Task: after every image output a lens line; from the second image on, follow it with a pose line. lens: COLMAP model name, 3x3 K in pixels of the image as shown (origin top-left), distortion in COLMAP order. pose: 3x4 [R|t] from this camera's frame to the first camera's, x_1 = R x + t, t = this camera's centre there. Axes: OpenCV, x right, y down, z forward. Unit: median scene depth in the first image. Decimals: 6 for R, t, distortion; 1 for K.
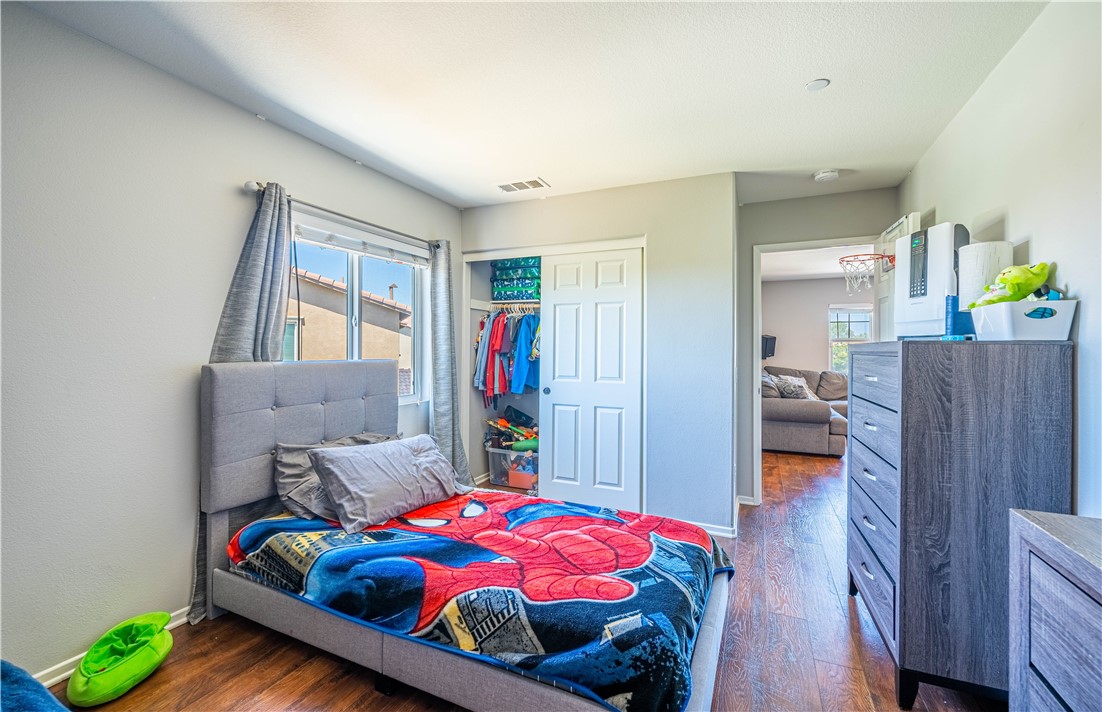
lens RADIAL K [[474.6, 0, 533.5], [0, 474.6, 346.4], [0, 0, 1]] dist [0.016654, 0.000484]
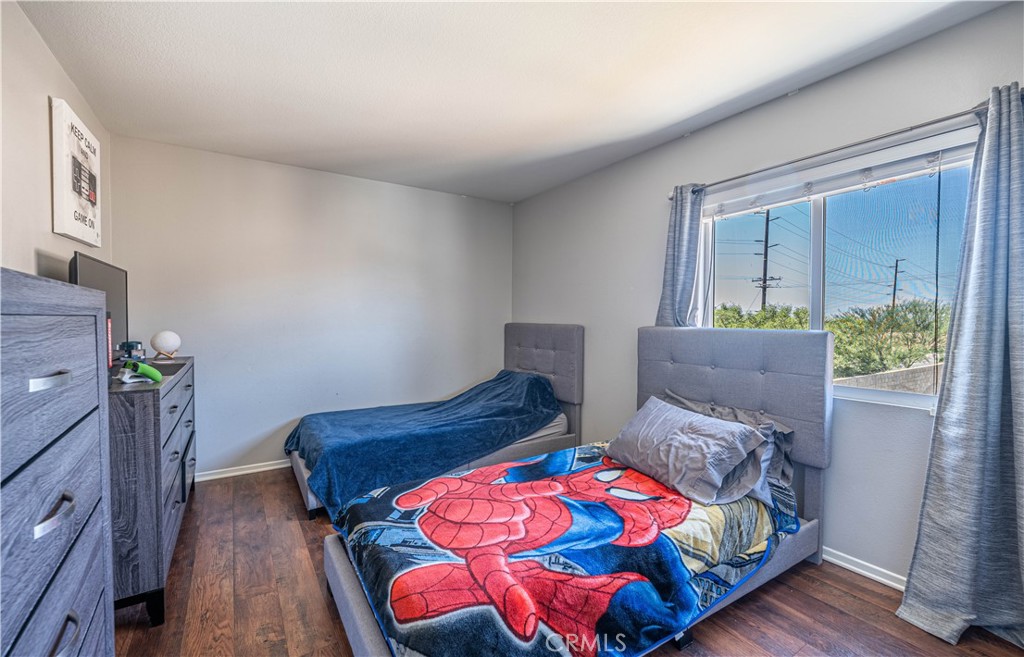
lens RADIAL K [[418.6, 0, 499.3], [0, 418.6, 330.4], [0, 0, 1]] dist [0.008720, 0.000099]
pose [[-0.532285, 0.015445, -0.846424, 0.746715], [-0.011480, 0.999610, 0.025459, 0.022494], [0.846487, 0.023269, -0.531900, 1.363658]]
